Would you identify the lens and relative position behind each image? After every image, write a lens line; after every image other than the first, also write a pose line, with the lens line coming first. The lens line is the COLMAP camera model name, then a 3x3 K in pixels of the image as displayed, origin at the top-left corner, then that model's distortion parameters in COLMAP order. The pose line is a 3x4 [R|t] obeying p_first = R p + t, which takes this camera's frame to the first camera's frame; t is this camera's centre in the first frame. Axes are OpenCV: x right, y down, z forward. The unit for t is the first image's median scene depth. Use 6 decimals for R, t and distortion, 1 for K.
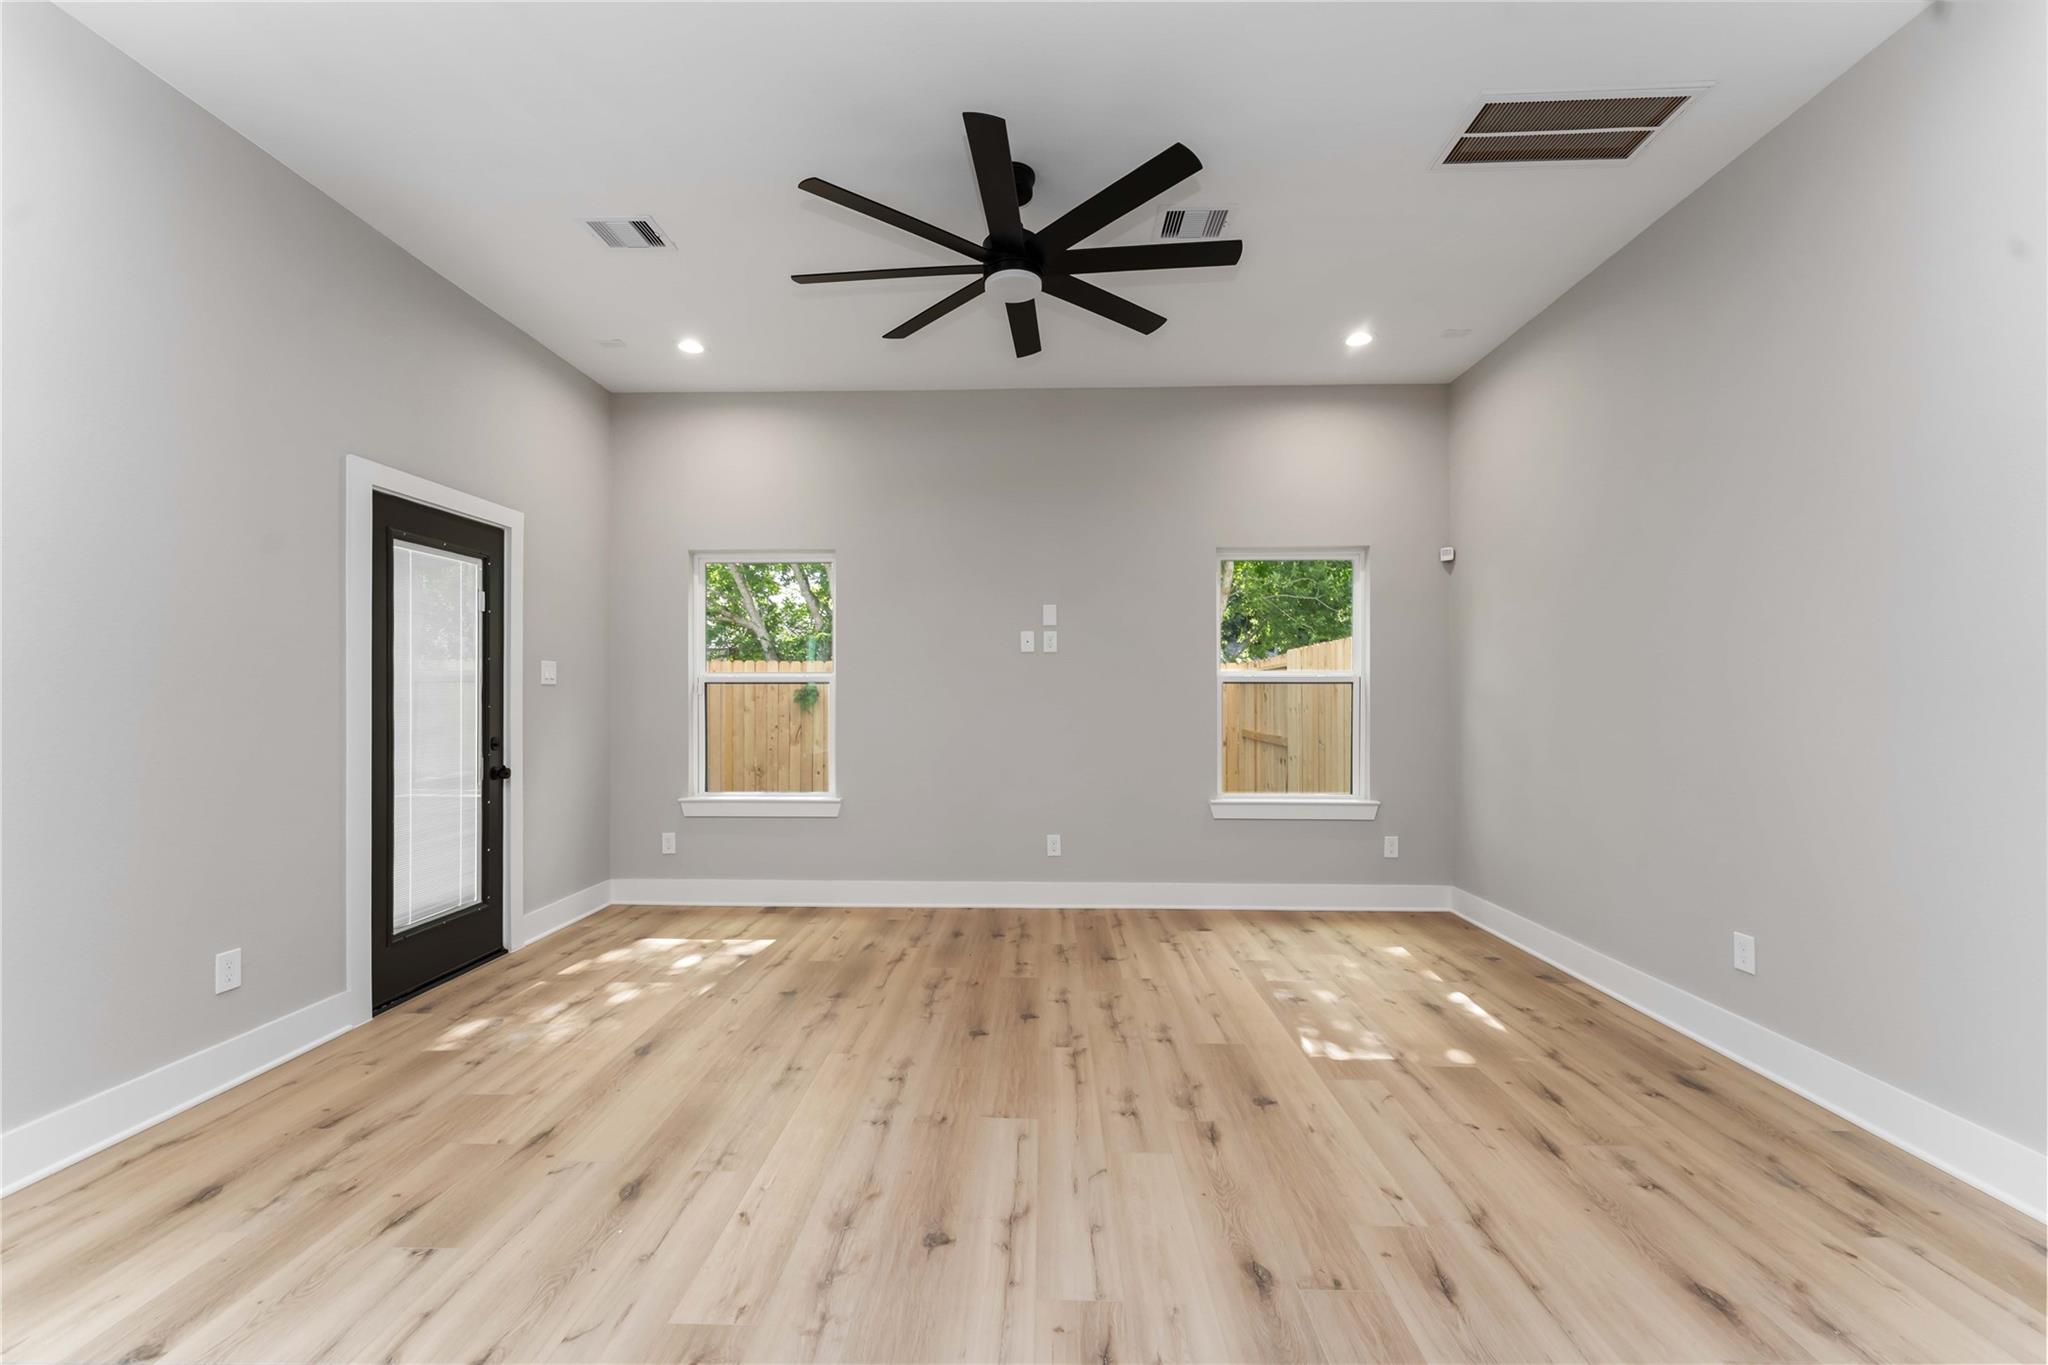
lens RADIAL K [[834.1, 0, 1017.7], [0, 834.1, 694.5], [0, 0, 1]] dist [-0.000527, -0.001048]
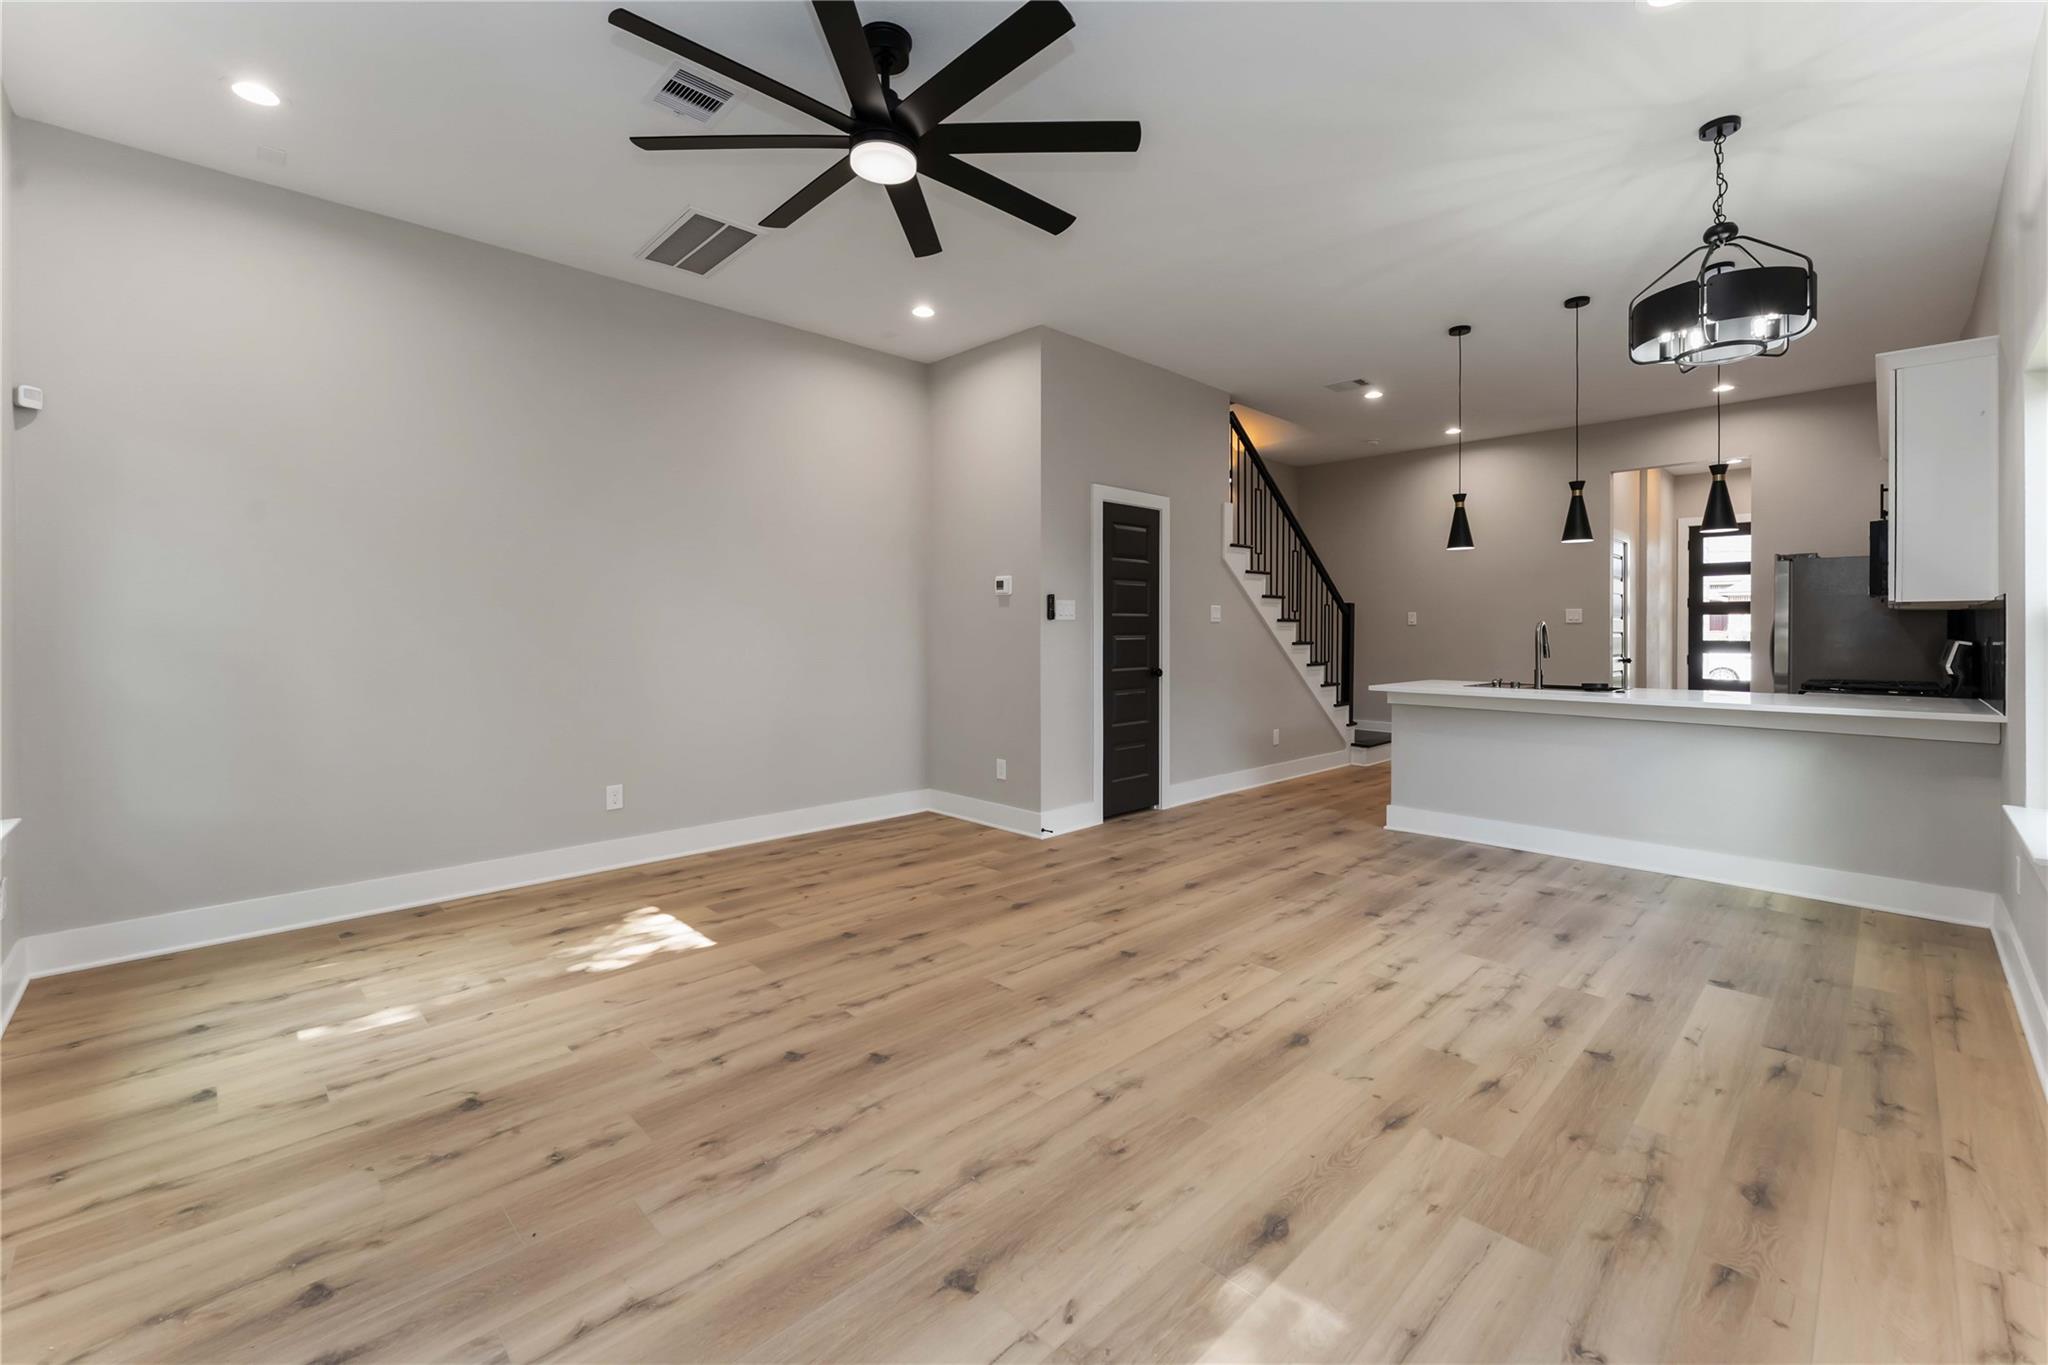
lens RADIAL K [[834.1, 0, 1018.2], [0, 834.1, 620.9], [0, 0, 1]] dist [-0.000527, -0.001048]
pose [[-0.716580, 0.008624, 0.697452, -0.613573], [-0.002863, 0.999879, -0.015305, 0.002238], [-0.697499, -0.012964, -0.716469, 1.298670]]
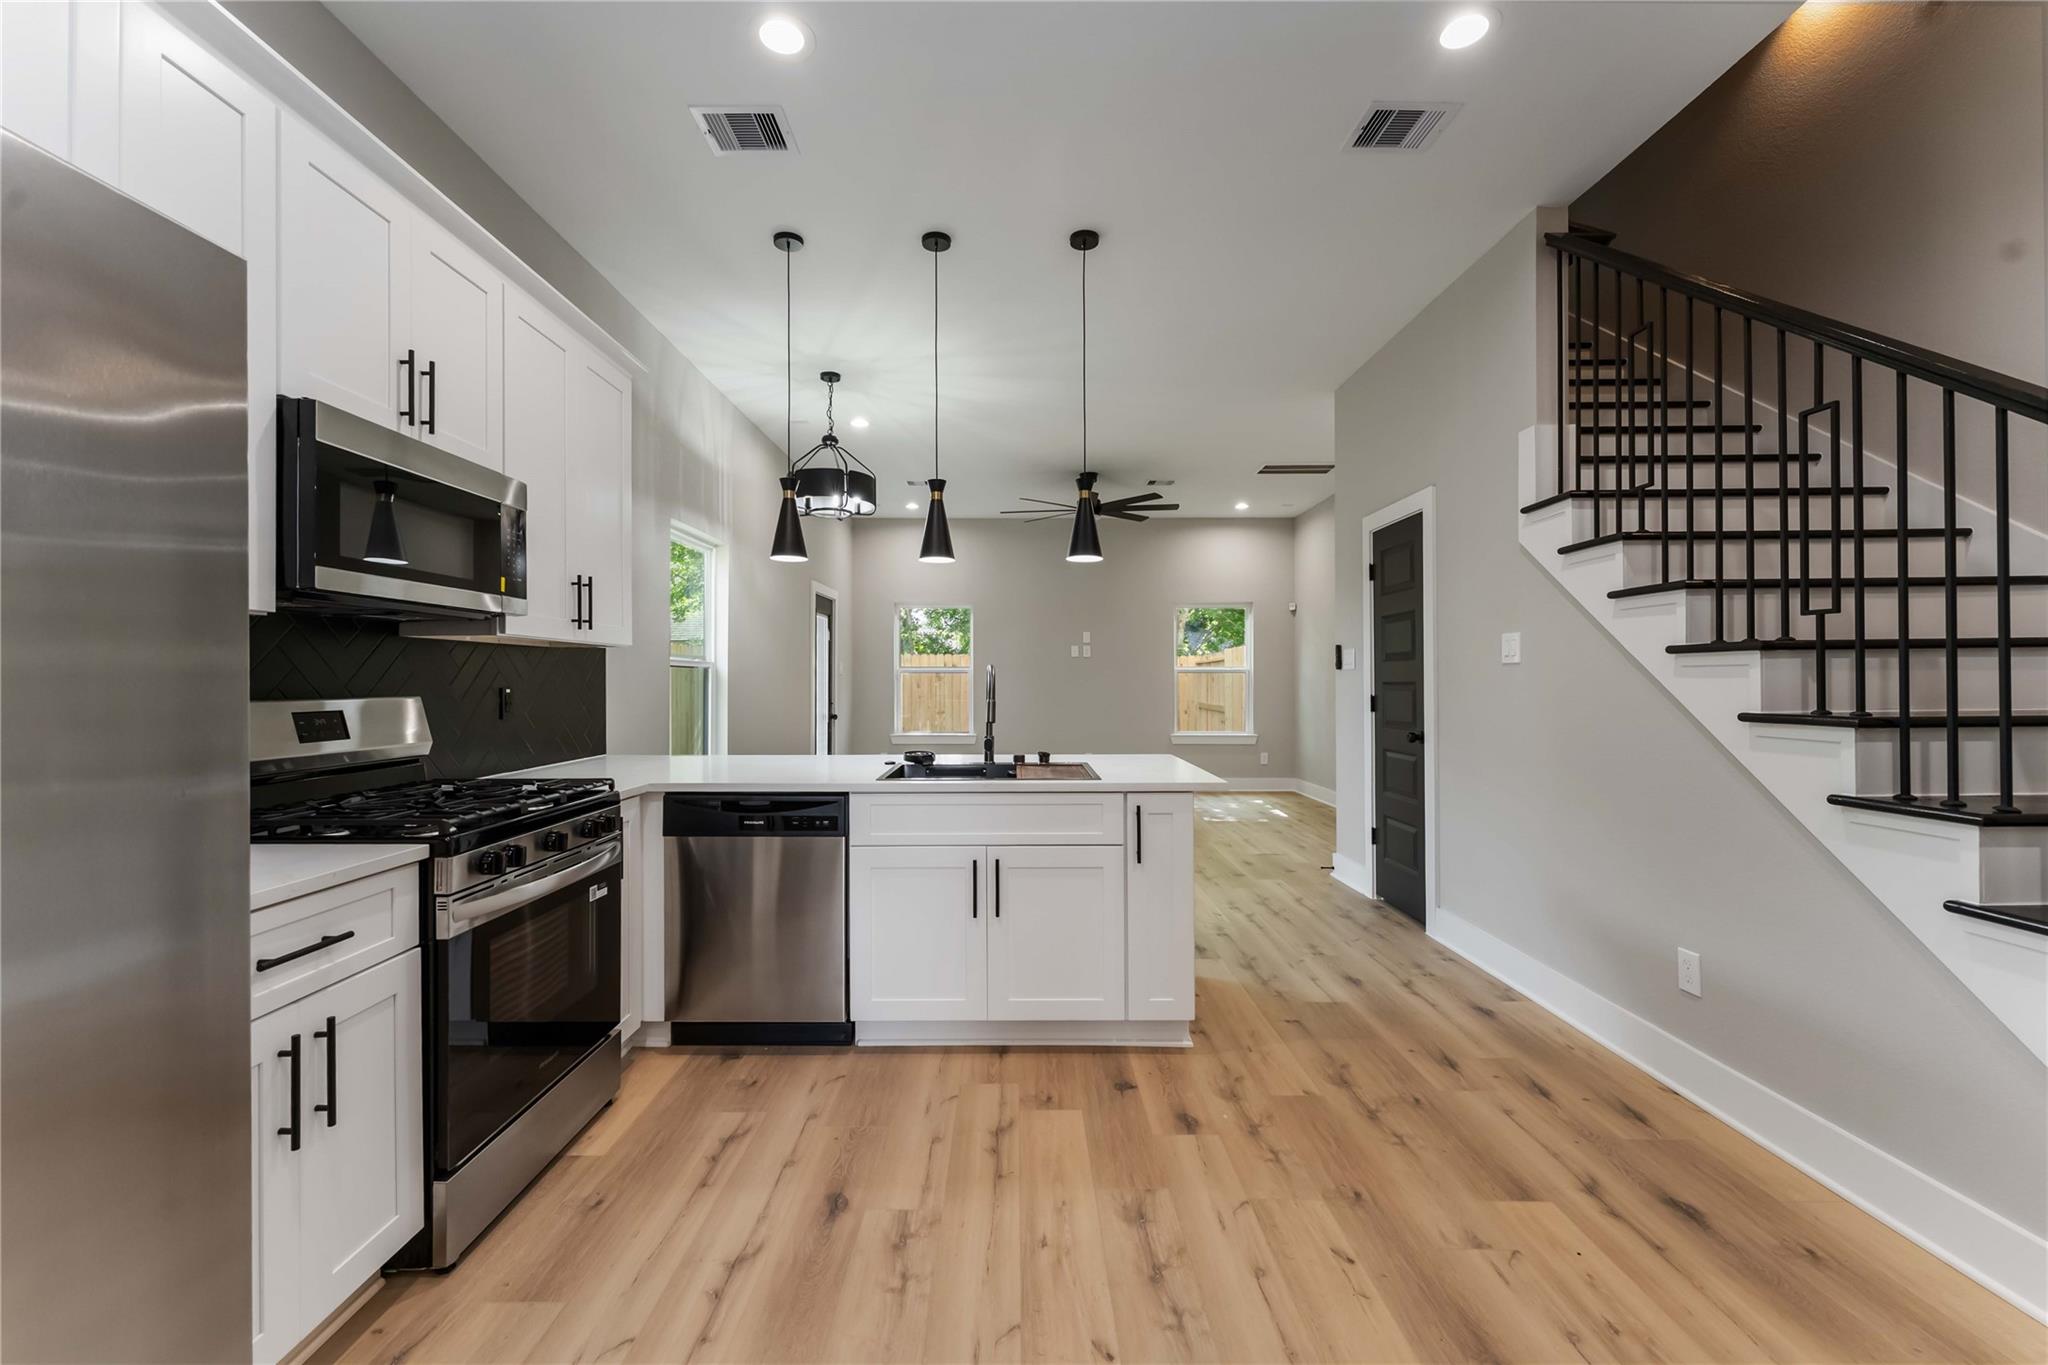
lens RADIAL K [[834.1, 0, 1032.3], [0, 834.1, 679.3], [0, 0, 1]] dist [-0.000527, -0.001048]
pose [[0.999187, 0.000446, 0.040310, -0.246858], [-0.000540, 0.999997, 0.002321, -0.006721], [-0.040308, -0.002341, 0.999185, -1.348007]]
